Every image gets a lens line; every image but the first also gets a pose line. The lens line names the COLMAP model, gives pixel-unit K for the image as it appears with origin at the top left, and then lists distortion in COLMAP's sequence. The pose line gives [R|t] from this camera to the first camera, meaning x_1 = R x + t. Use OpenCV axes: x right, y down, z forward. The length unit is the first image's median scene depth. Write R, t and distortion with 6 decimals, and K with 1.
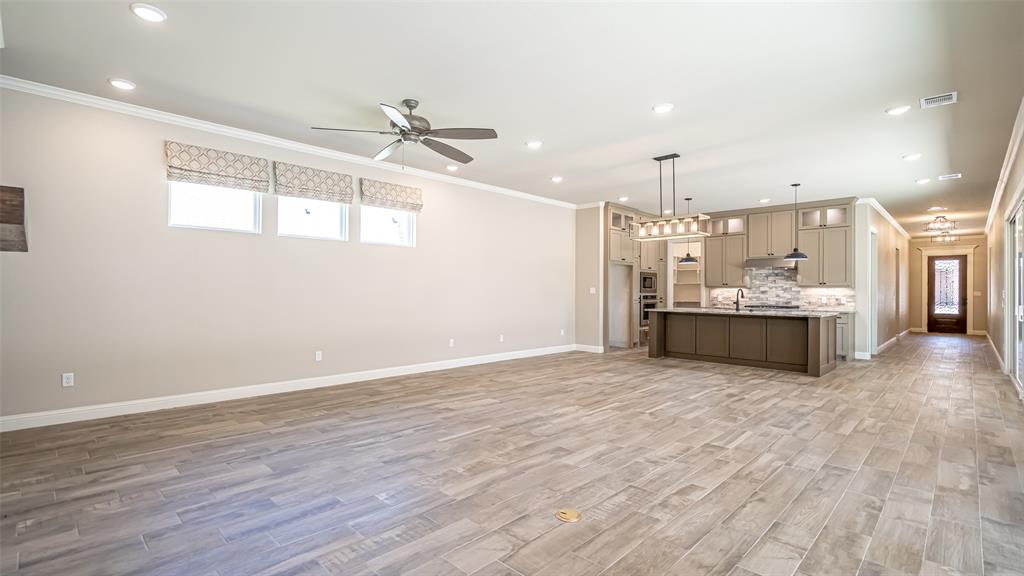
lens RADIAL K [[460.2, 0, 505.8], [0, 460.2, 293.0], [0, 0, 1]] dist [-0.009085, 0.001484]
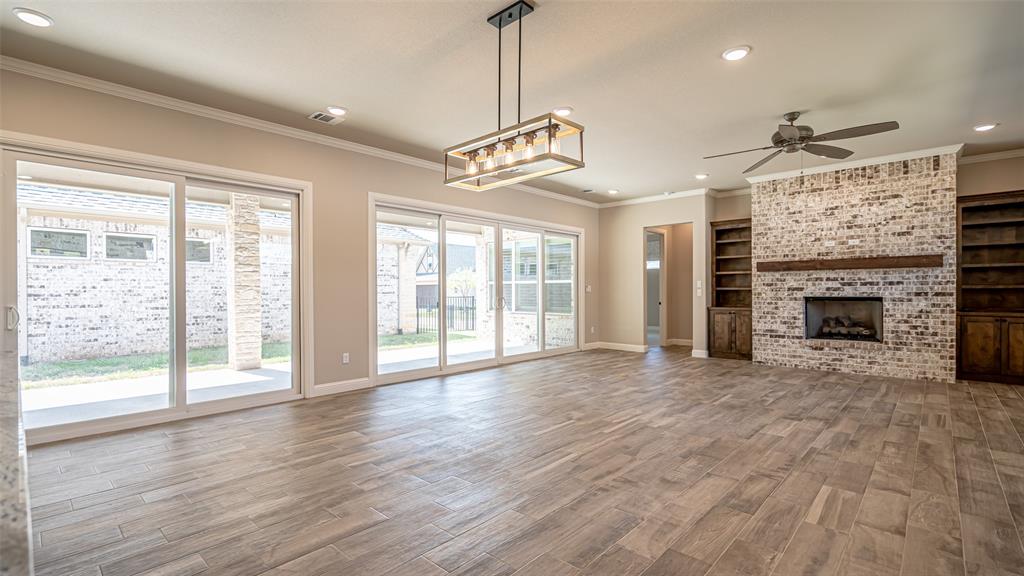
lens RADIAL K [[460.2, 0, 506.4], [0, 460.2, 293.7], [0, 0, 1]] dist [-0.009085, 0.001484]
pose [[-0.998890, -0.001425, -0.047082, 0.264934], [-0.001757, 0.999974, 0.007017, 0.002839], [0.047071, 0.007092, -0.998866, 1.039096]]
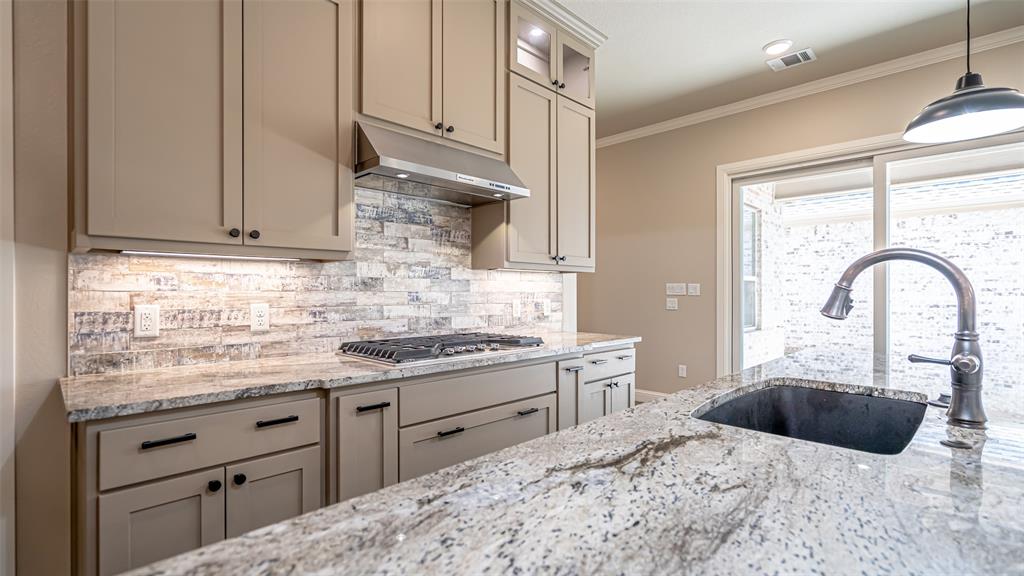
lens RADIAL K [[460.2, 0, 507.6], [0, 460.2, 292.4], [0, 0, 1]] dist [-0.009085, 0.001484]
pose [[0.000745, -0.006263, 0.999980, 0.364702], [0.003996, 0.999972, 0.006260, 0.001620], [-0.999992, 0.003991, 0.000770, 1.053863]]
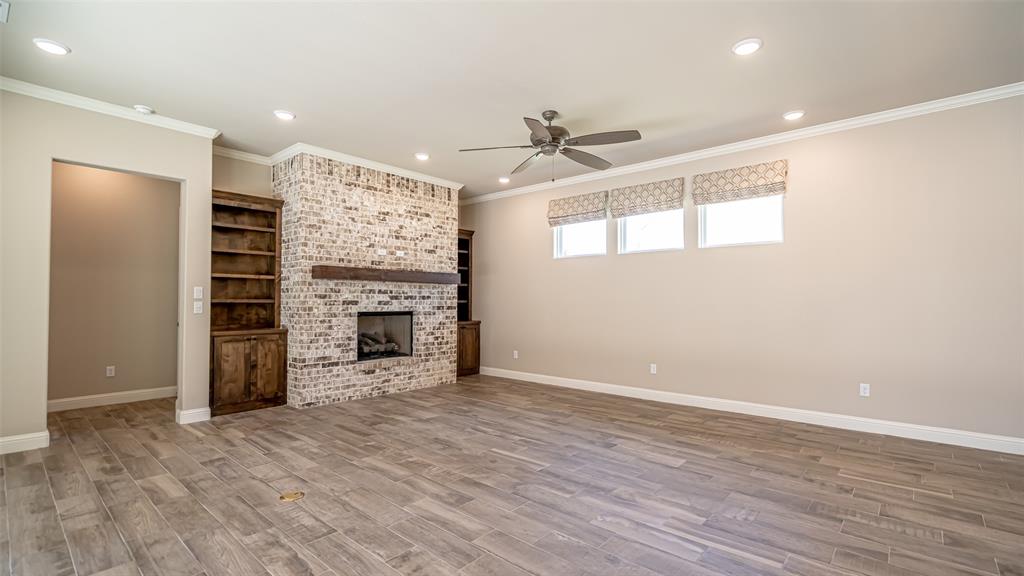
lens RADIAL K [[460.2, 0, 513.8], [0, 460.2, 292.7], [0, 0, 1]] dist [-0.009085, 0.001484]
pose [[0.070512, -0.023694, -0.997229, 0.390207], [-0.007907, 0.999673, -0.024311, -0.000581], [0.997480, 0.009600, 0.070302, 0.429430]]
